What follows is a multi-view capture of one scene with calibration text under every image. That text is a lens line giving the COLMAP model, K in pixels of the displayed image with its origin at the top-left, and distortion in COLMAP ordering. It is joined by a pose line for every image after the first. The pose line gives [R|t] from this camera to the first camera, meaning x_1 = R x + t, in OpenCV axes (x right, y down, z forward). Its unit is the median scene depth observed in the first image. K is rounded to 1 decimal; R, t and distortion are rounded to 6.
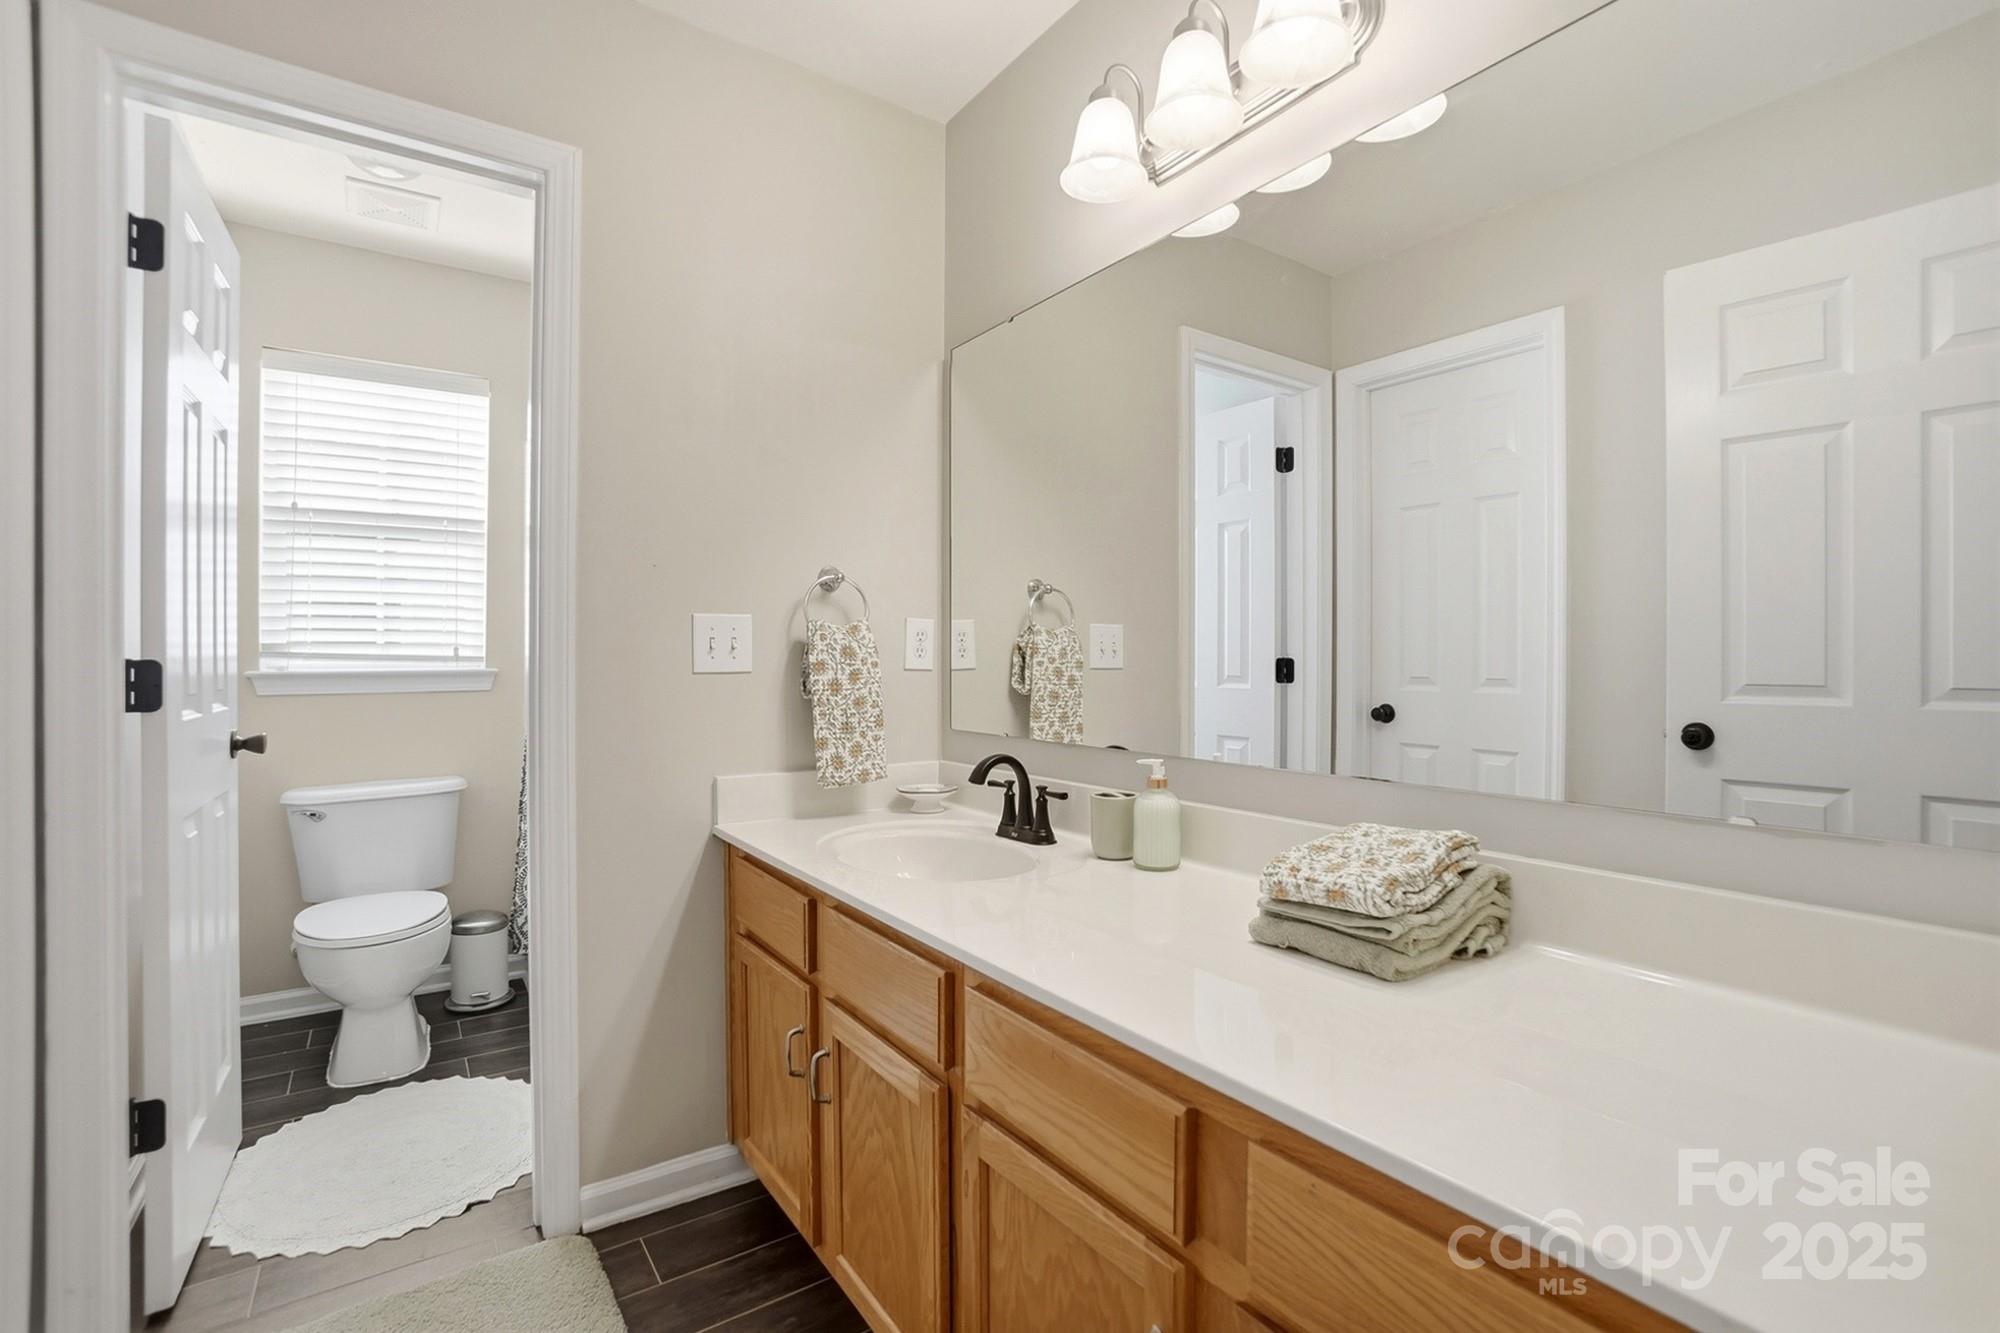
lens RADIAL K [[892.1, 0, 984.6], [0, 892.1, 661.3], [0, 0, 1]] dist [-0.035221, 0.000607]
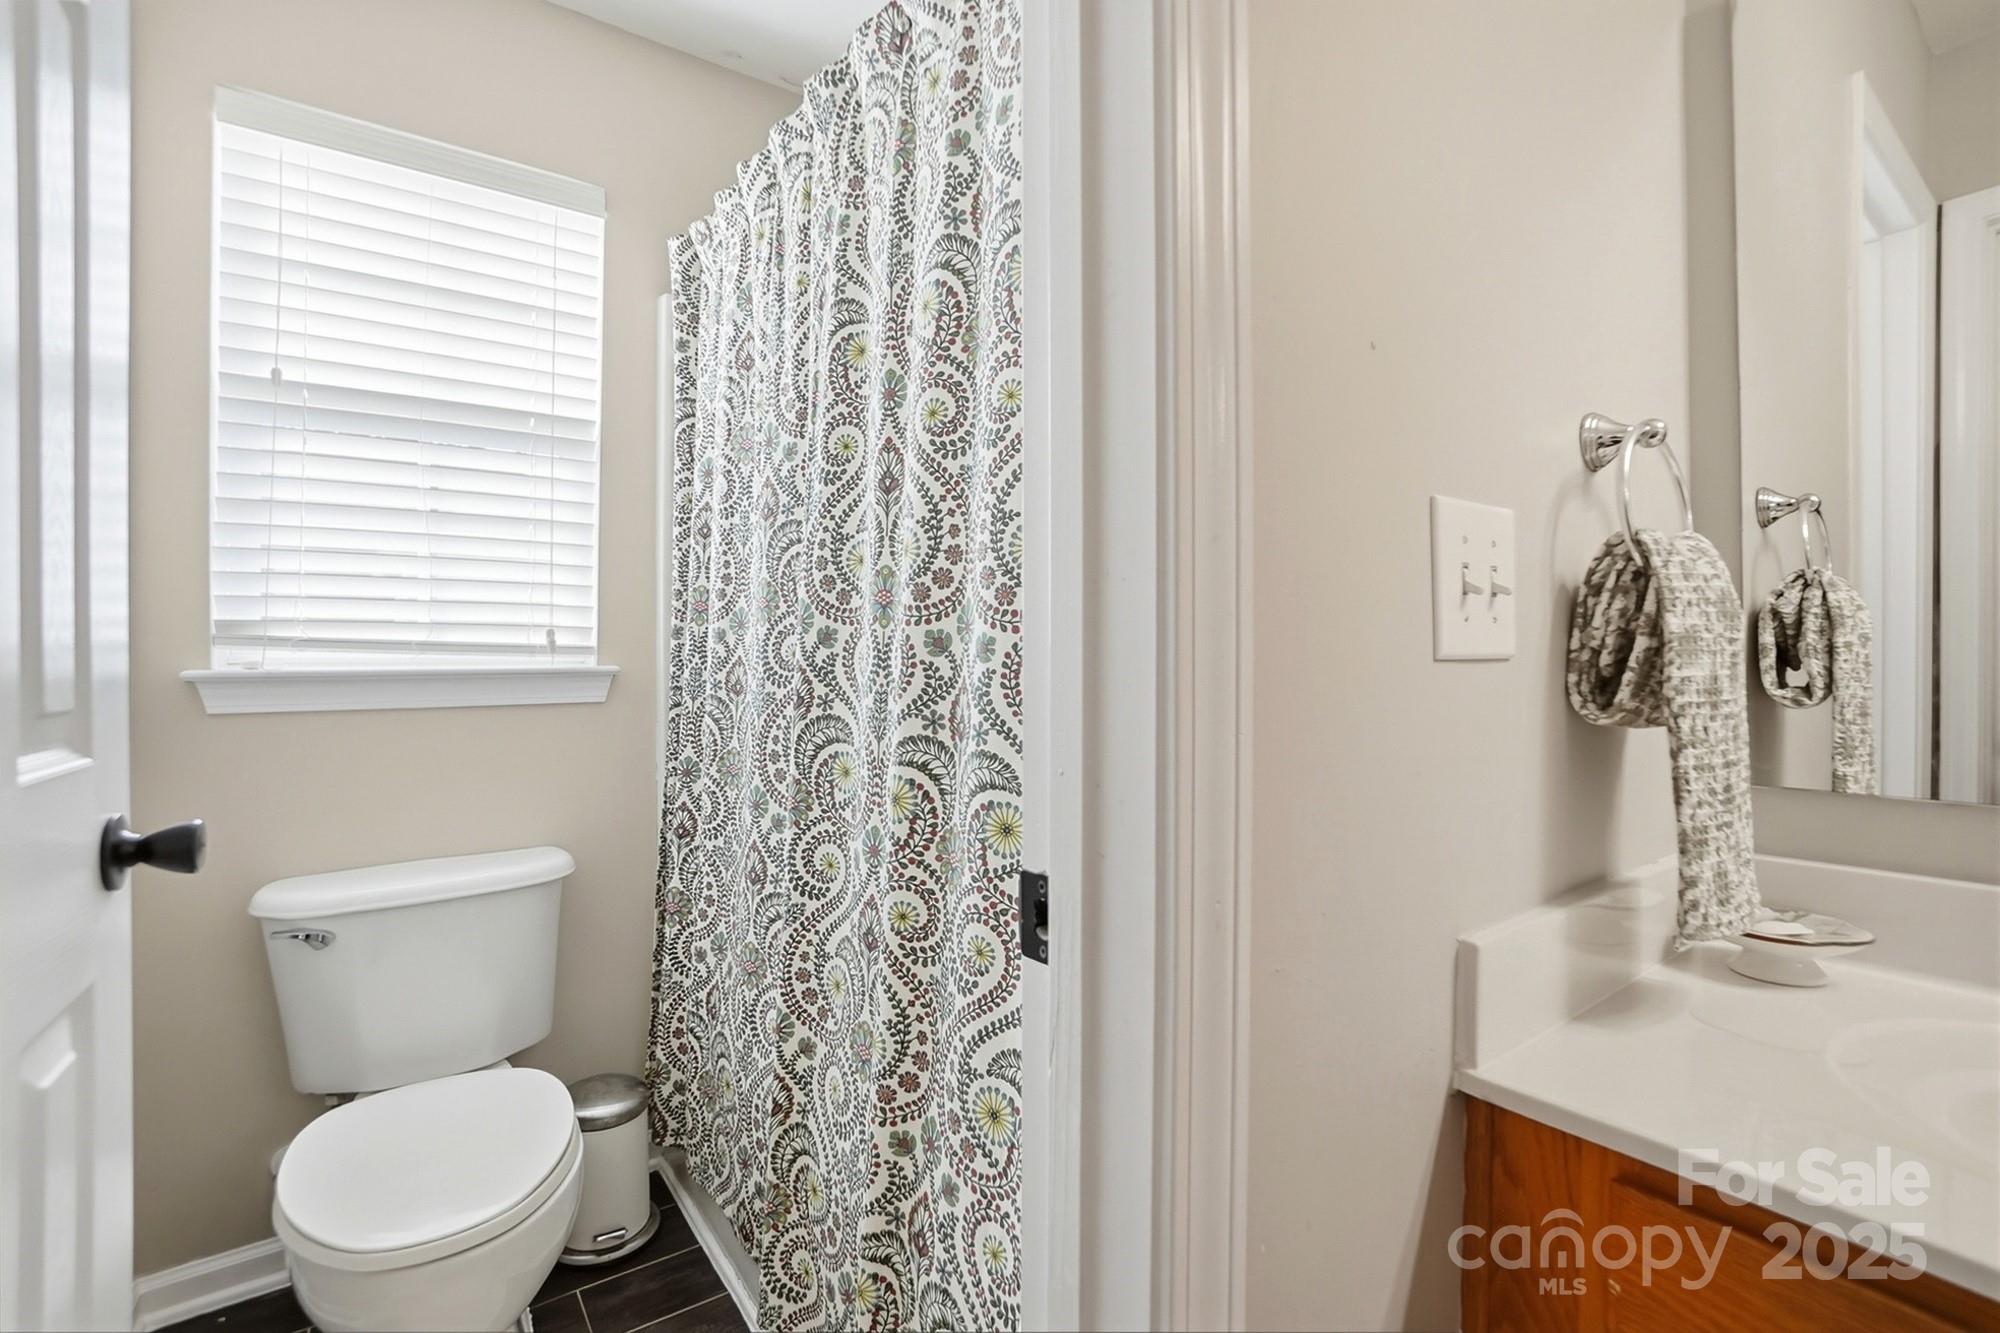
lens RADIAL K [[897.9, 0, 1000.0], [0, 897.9, 666.5], [0, 0, 1]] dist [-0.030877, 0.000727]
pose [[0.999803, -0.002009, 0.019753, -0.324060], [0.002012, 0.999998, -0.000126, 0.009948], [-0.019753, 0.000166, 0.999805, 0.410124]]
